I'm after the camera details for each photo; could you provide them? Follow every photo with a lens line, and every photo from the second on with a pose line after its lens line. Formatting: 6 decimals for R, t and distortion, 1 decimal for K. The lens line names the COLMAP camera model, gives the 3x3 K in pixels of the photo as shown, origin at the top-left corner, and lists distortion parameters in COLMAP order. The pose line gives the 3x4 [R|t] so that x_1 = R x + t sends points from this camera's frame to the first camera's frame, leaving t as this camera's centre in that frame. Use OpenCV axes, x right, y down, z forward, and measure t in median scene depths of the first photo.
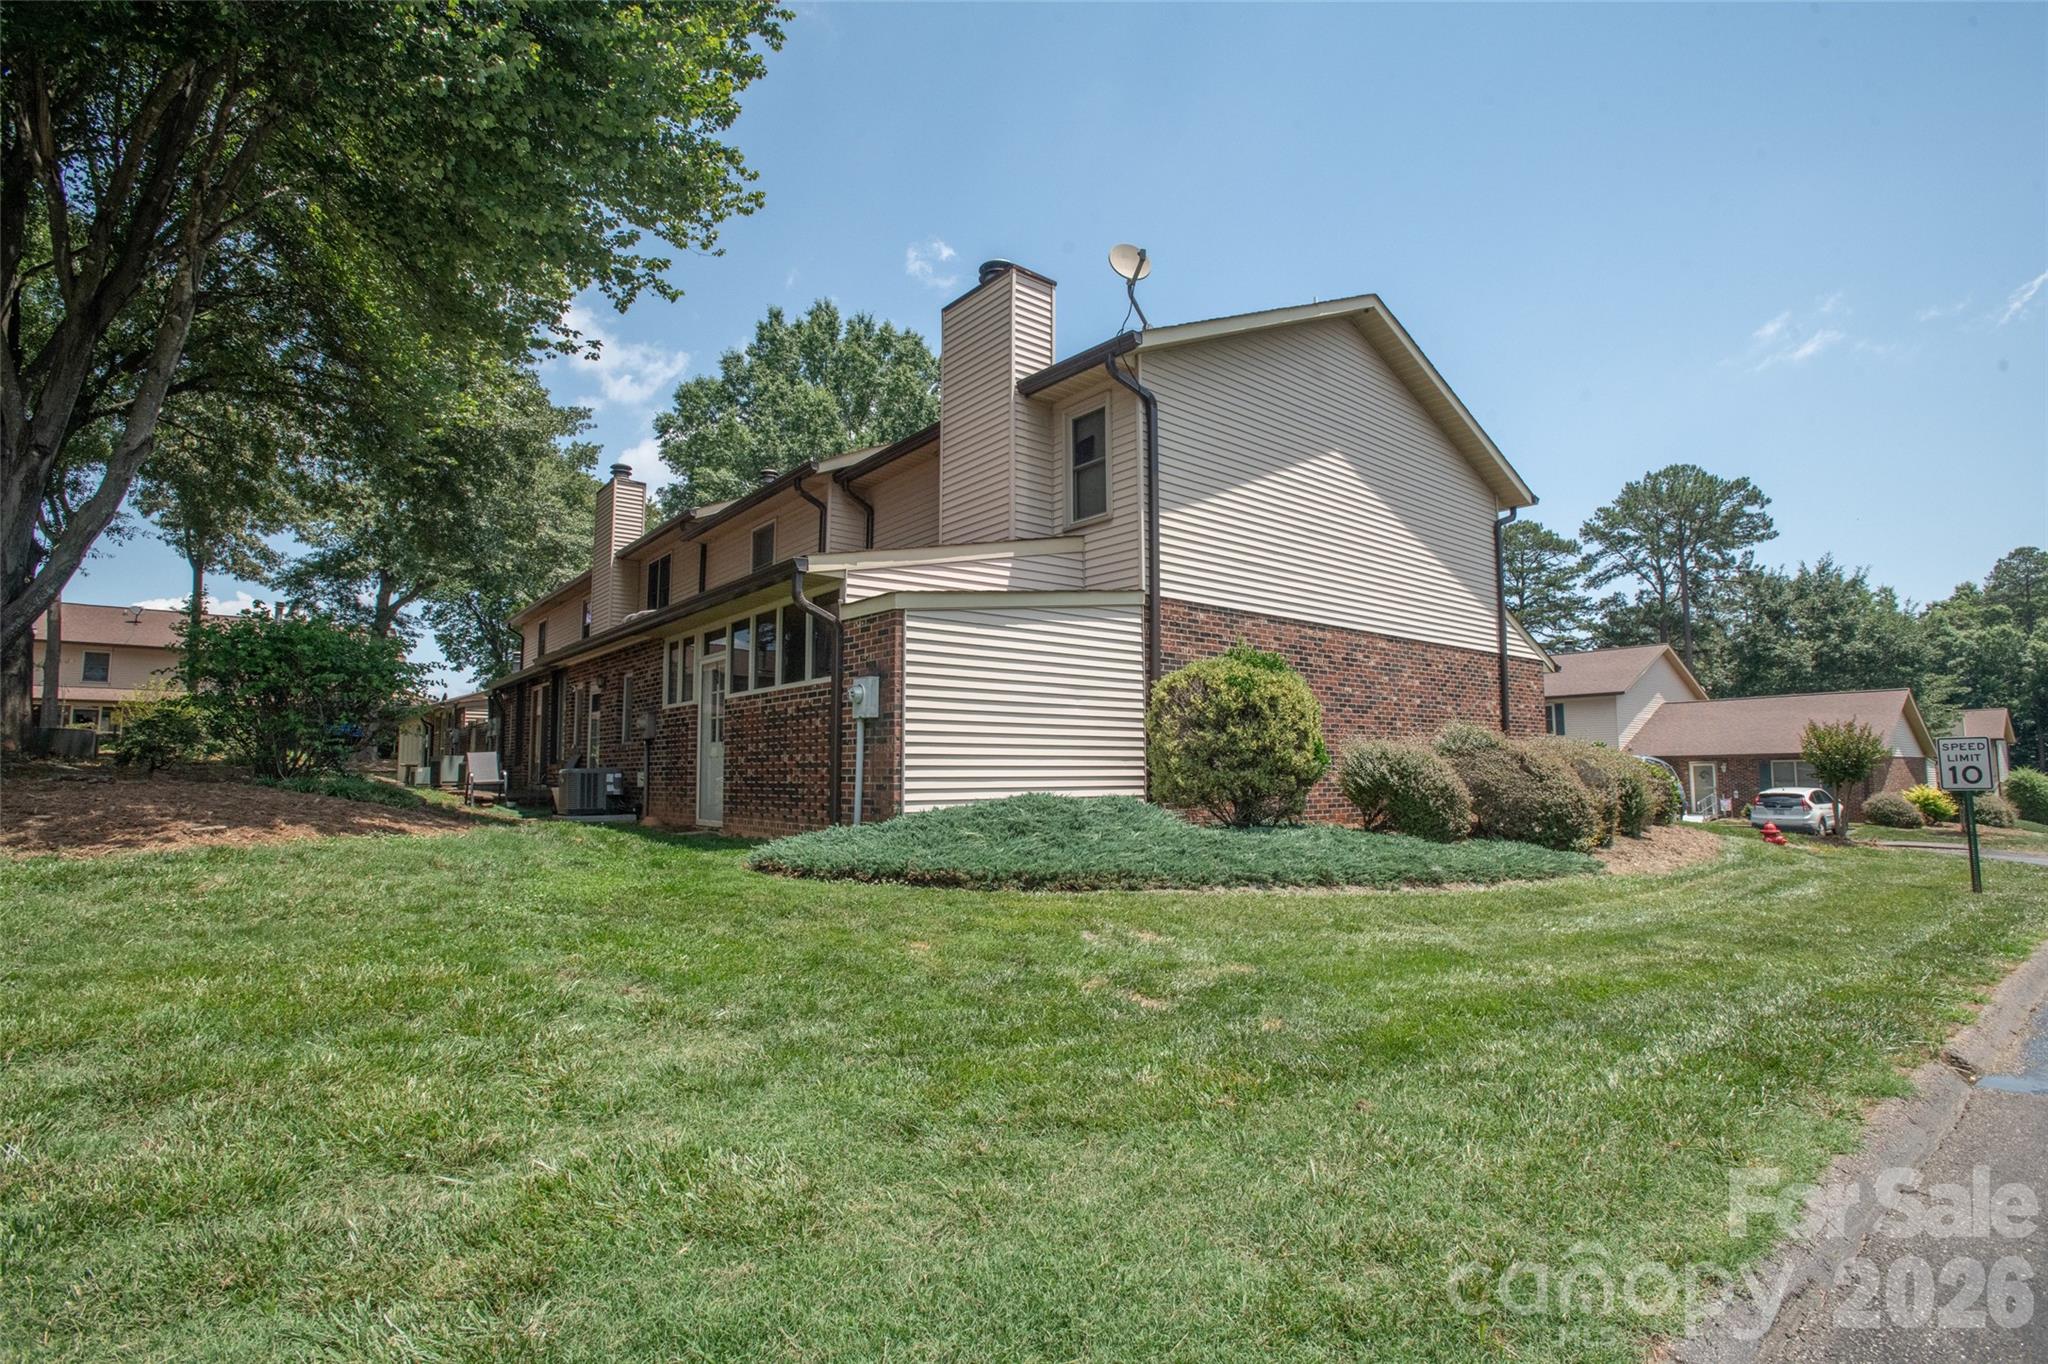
lens RADIAL K [[982.7, 0, 1024.0], [0, 982.7, 682.0], [0, 0, 1]] dist [-0.087097, 0.045076]
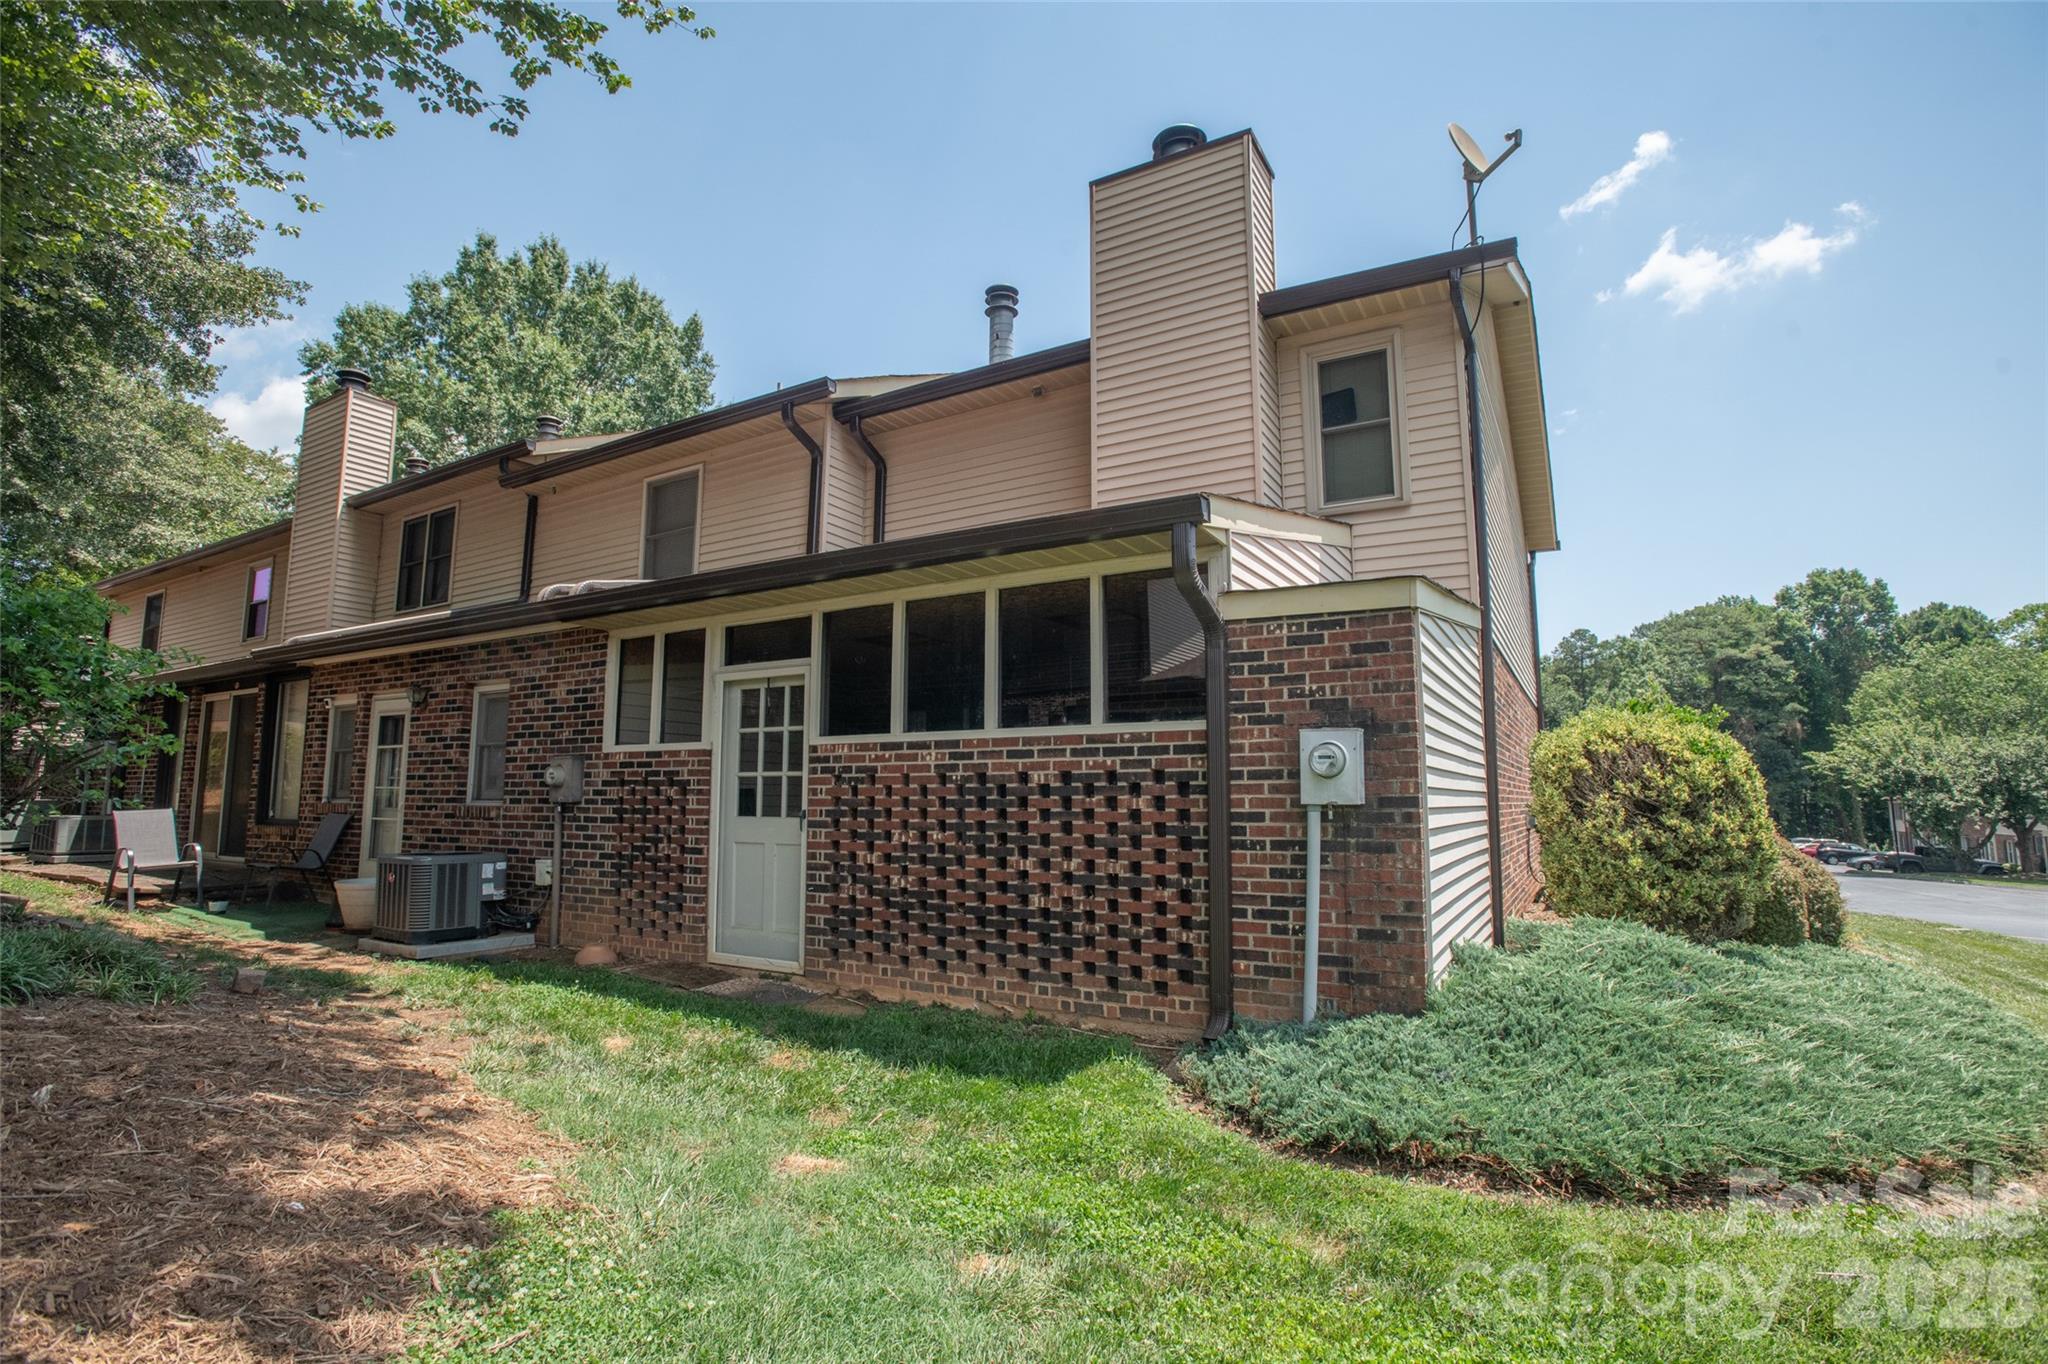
lens RADIAL K [[982.7, 0, 1024.0], [0, 982.7, 682.0], [0, 0, 1]] dist [-0.087097, 0.045076]
pose [[0.936648, 0.048202, 0.346940, -0.364844], [-0.038596, 0.998657, -0.034549, -0.003997], [-0.348140, 0.018970, 0.937251, 0.399154]]
